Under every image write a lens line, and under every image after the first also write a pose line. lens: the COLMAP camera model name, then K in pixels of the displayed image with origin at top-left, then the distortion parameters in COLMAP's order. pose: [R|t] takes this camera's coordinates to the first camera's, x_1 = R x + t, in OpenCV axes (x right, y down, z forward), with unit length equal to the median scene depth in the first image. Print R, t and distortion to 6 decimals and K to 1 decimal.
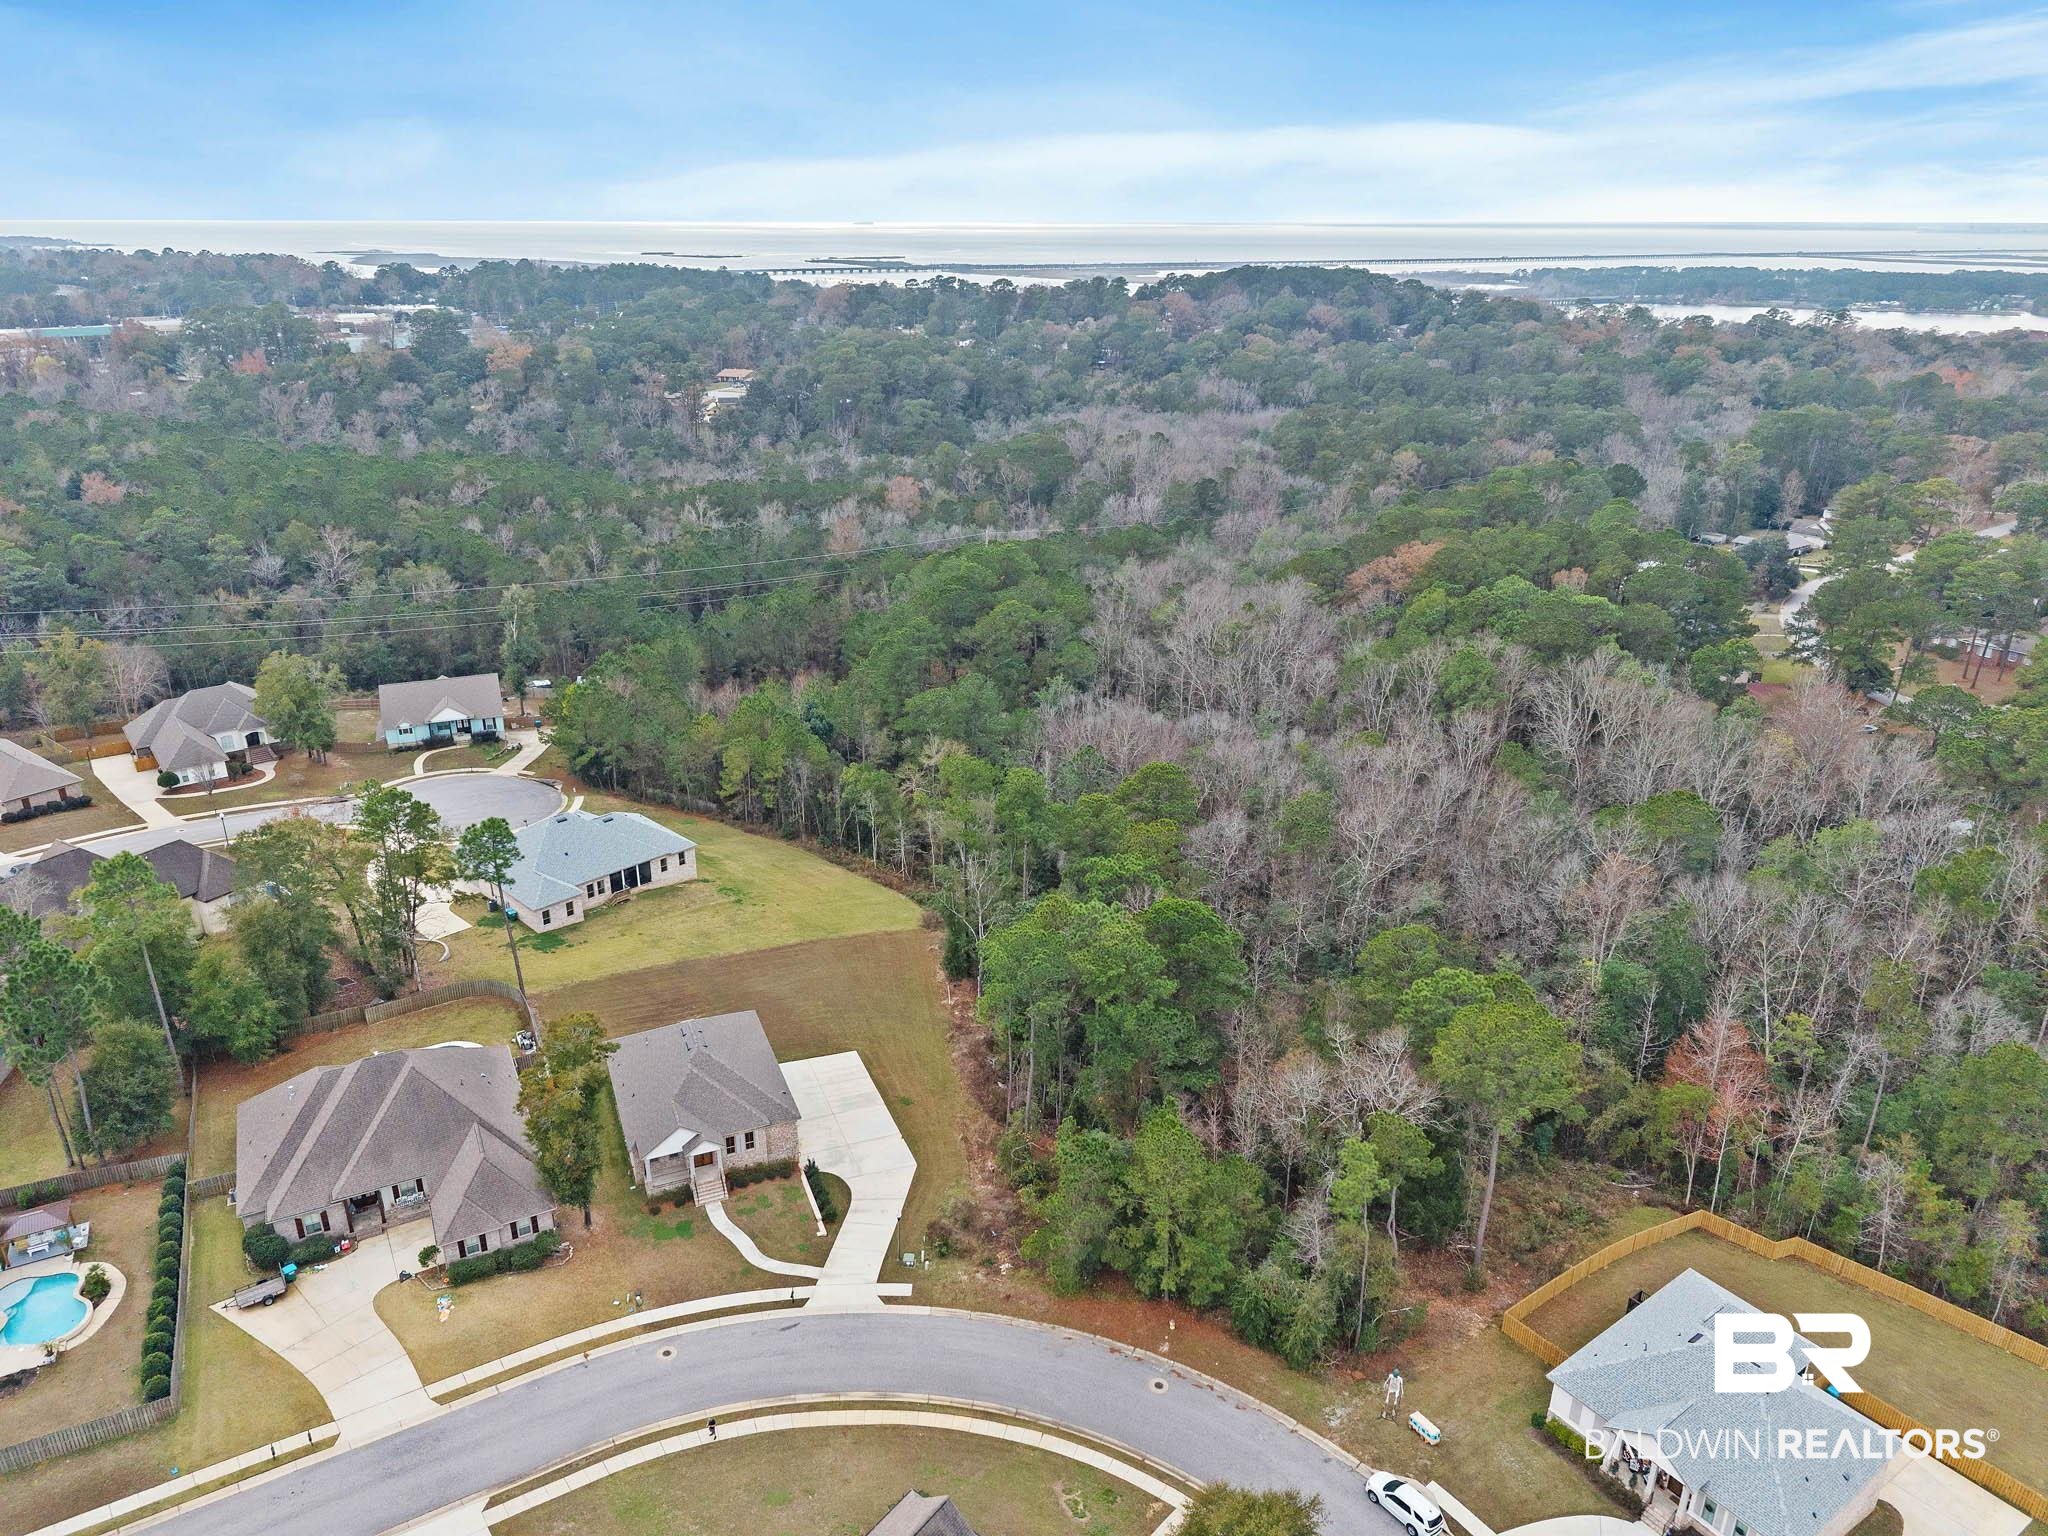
lens RADIAL K [[1374.8, 0, 1024.0], [0, 1374.8, 768.0], [0, 0, 1]] dist [0.018400, -0.012492]
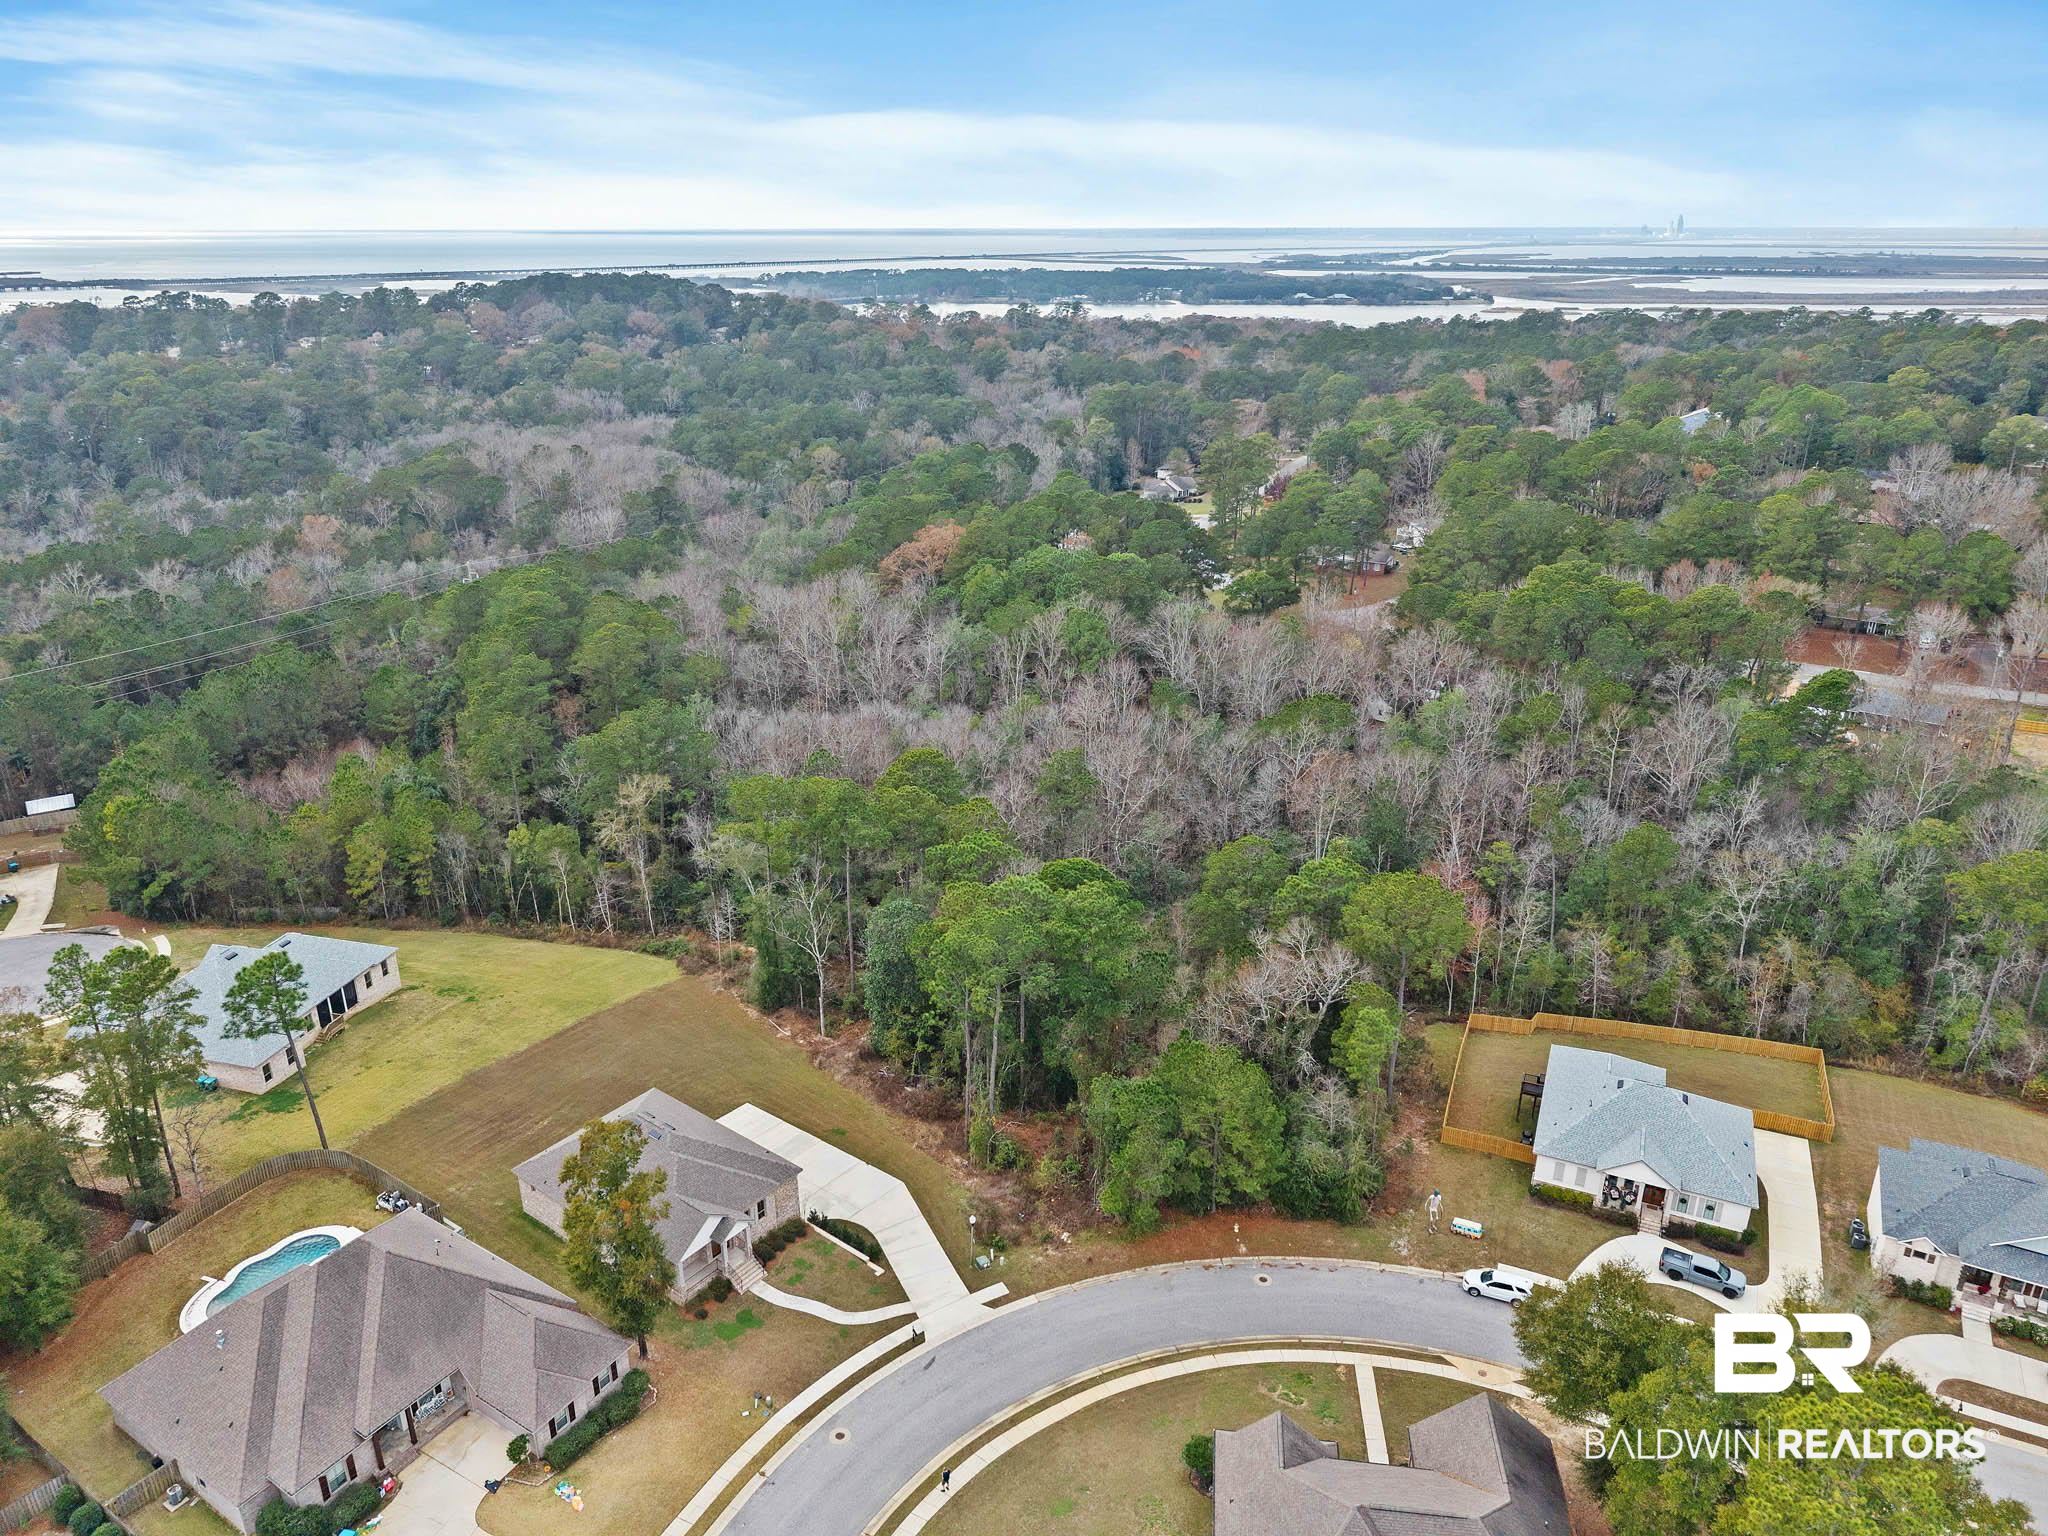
lens RADIAL K [[1374.8, 0, 1024.0], [0, 1374.8, 768.0], [0, 0, 1]] dist [0.018400, -0.012492]
pose [[0.866991, -0.185842, 0.462373, -0.238184], [0.187912, 0.981285, 0.042056, -0.014571], [-0.461535, 0.050423, 0.885688, 0.049010]]
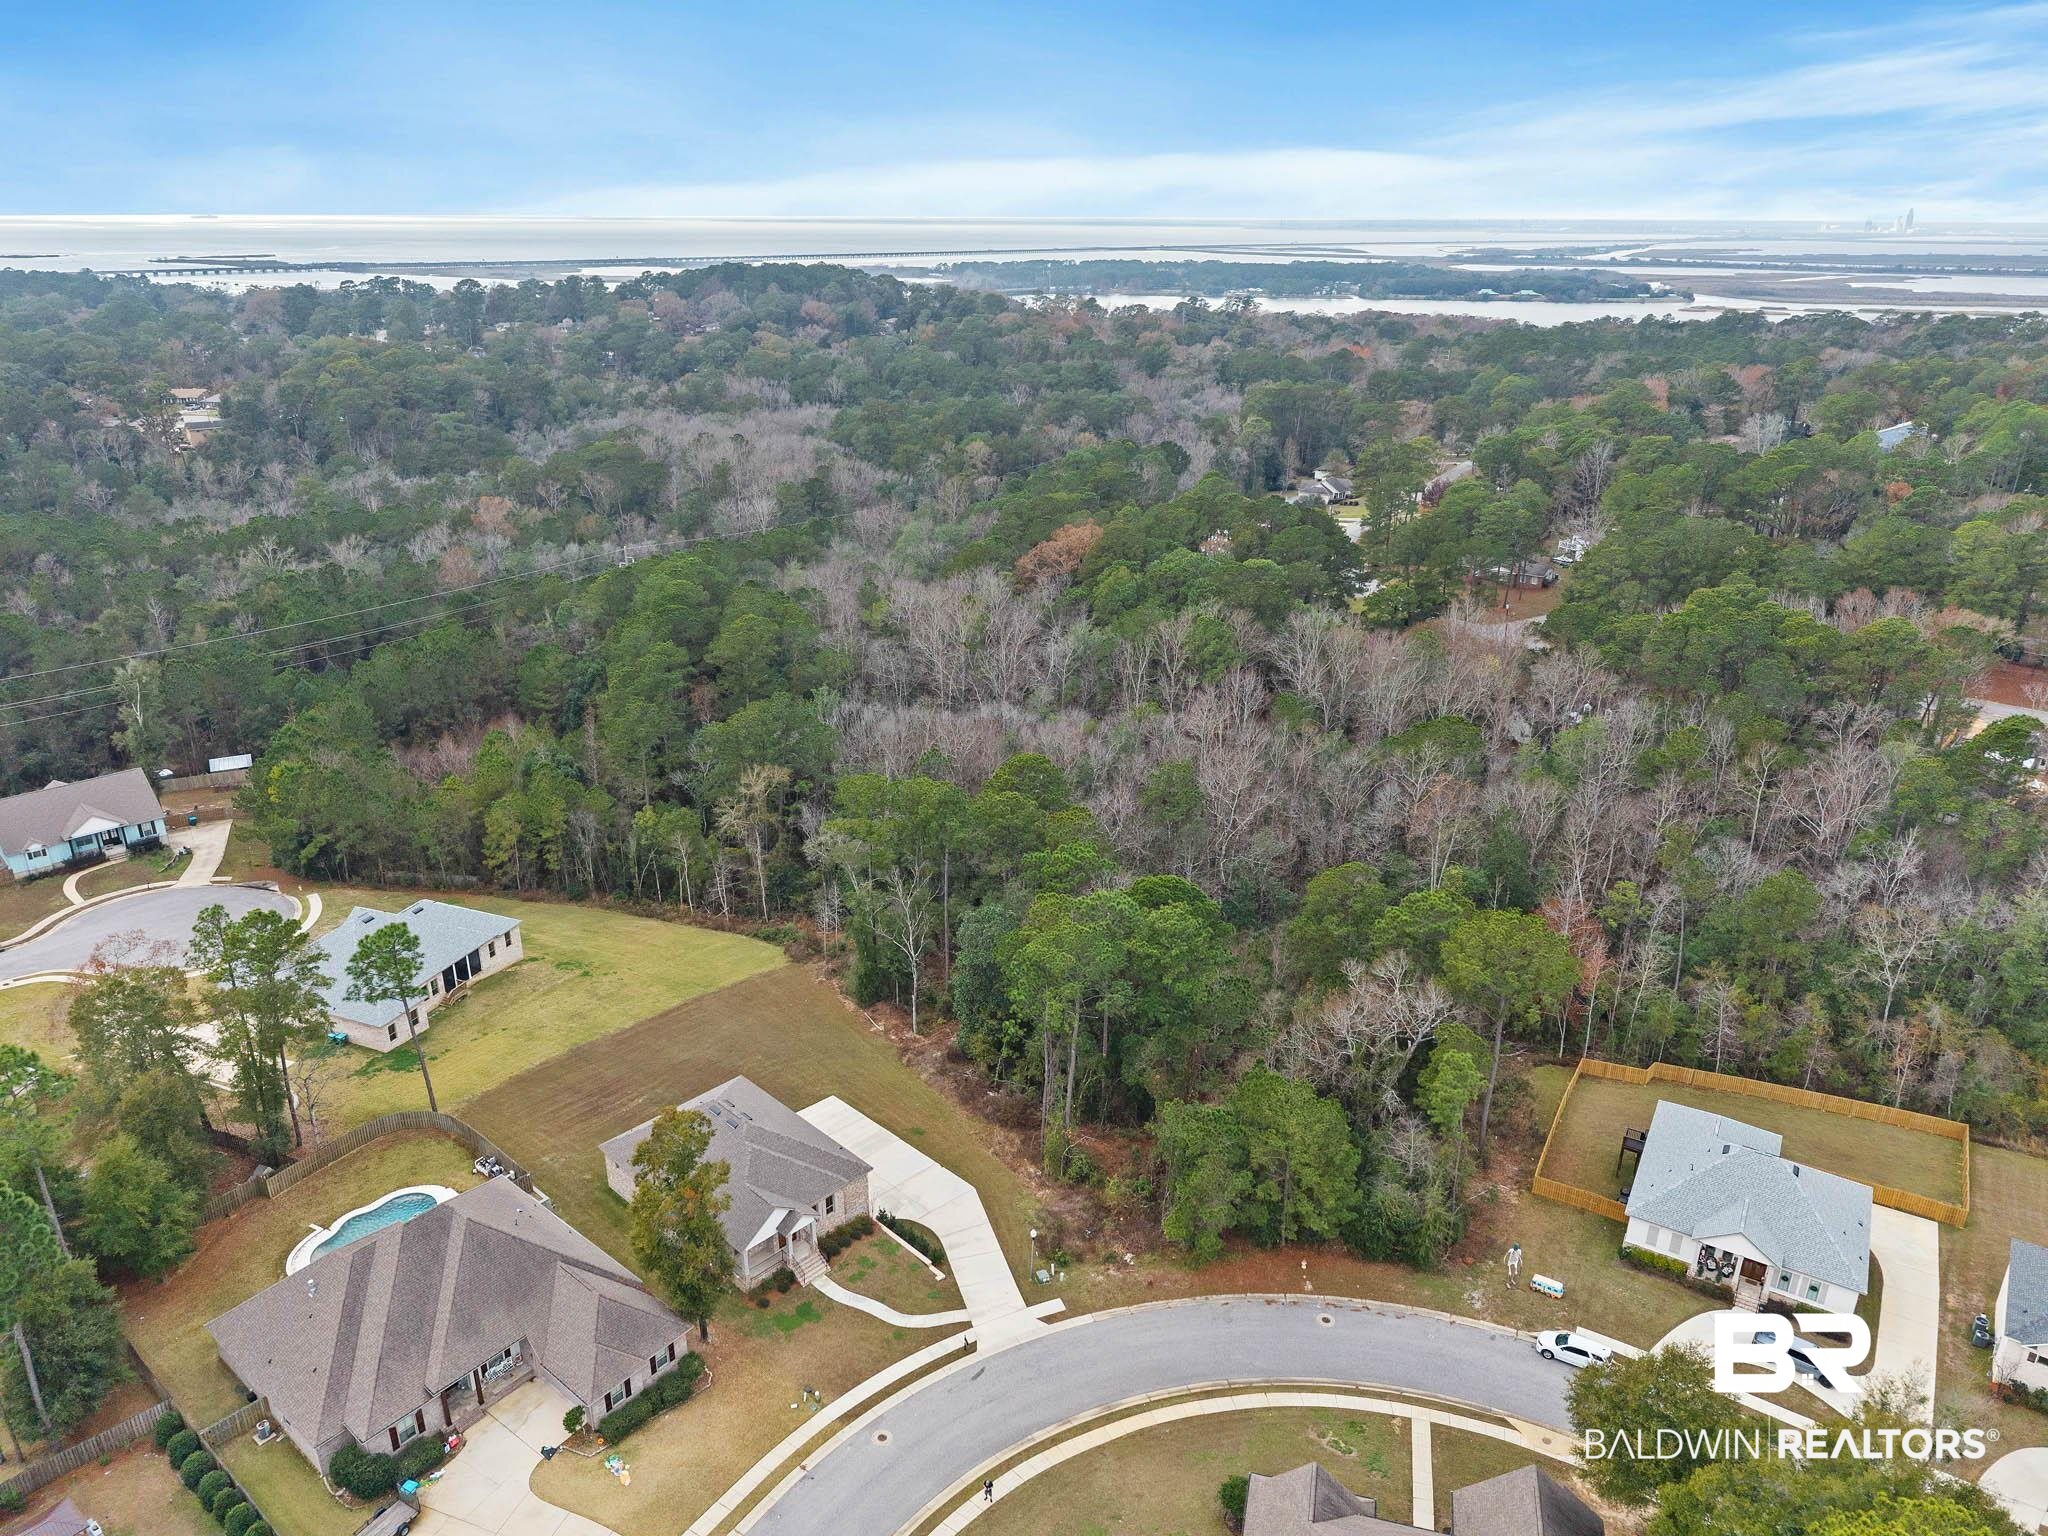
lens RADIAL K [[1374.8, 0, 1024.0], [0, 1374.8, 768.0], [0, 0, 1]] dist [0.018400, -0.012492]
pose [[0.920946, -0.143631, 0.362256, -0.213451], [0.142468, 0.989342, 0.030075, -0.019674], [-0.362715, 0.023913, 0.931593, 0.038221]]
